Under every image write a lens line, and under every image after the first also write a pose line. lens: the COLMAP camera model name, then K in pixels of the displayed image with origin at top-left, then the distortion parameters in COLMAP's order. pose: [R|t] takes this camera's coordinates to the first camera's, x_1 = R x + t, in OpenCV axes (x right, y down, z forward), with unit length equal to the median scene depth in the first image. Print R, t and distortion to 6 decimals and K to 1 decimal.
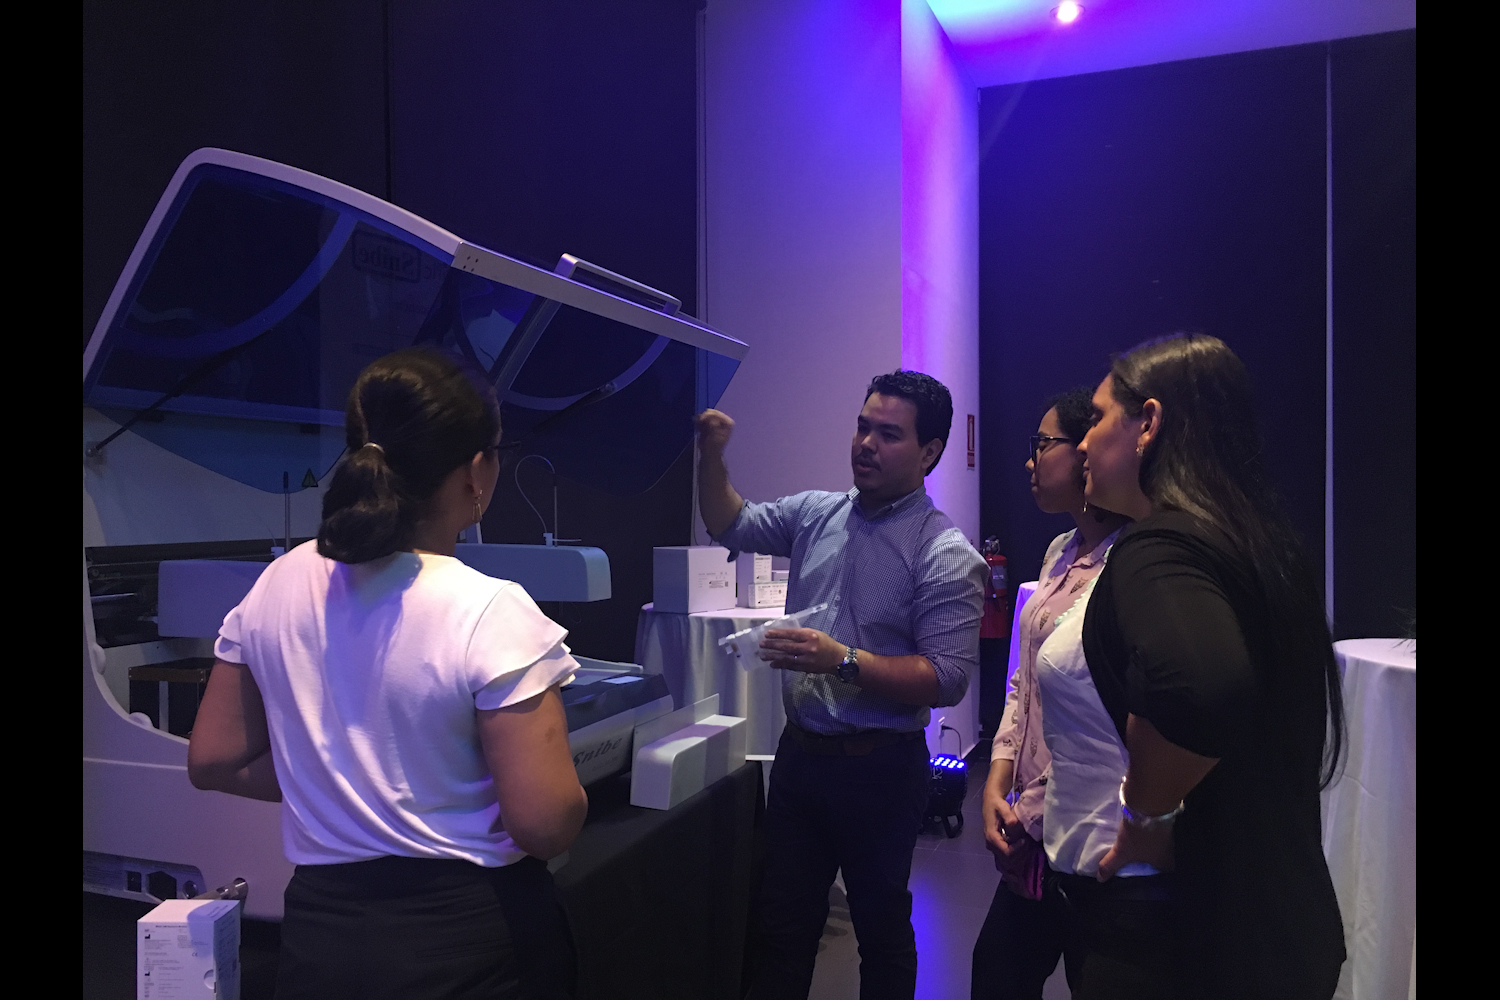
lens RADIAL K [[1236.9, 0, 757.8], [0, 1236.9, 489.3], [0, 0, 1]] dist [0.089575, -0.120862]
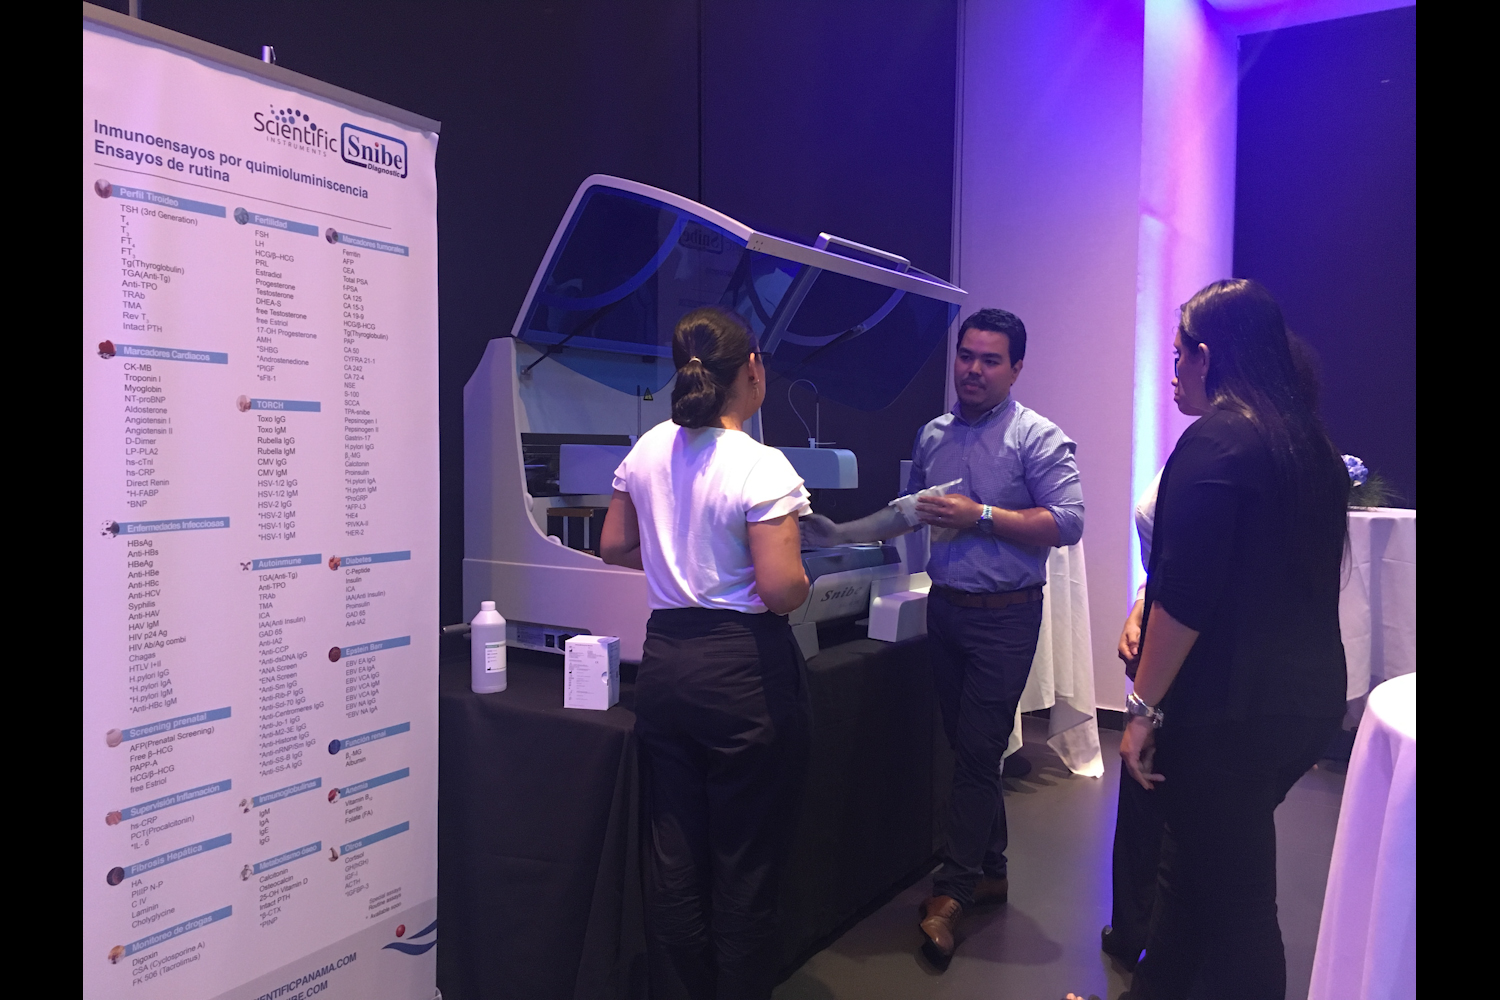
lens RADIAL K [[1236.9, 0, 754.7], [0, 1236.9, 506.5], [0, 0, 1]] dist [0.089575, -0.120862]
pose [[0.972634, 0.029871, -0.230413, 0.118305], [-0.014850, 0.997666, 0.066654, 0.030361], [0.231866, -0.061408, 0.970808, -0.464882]]
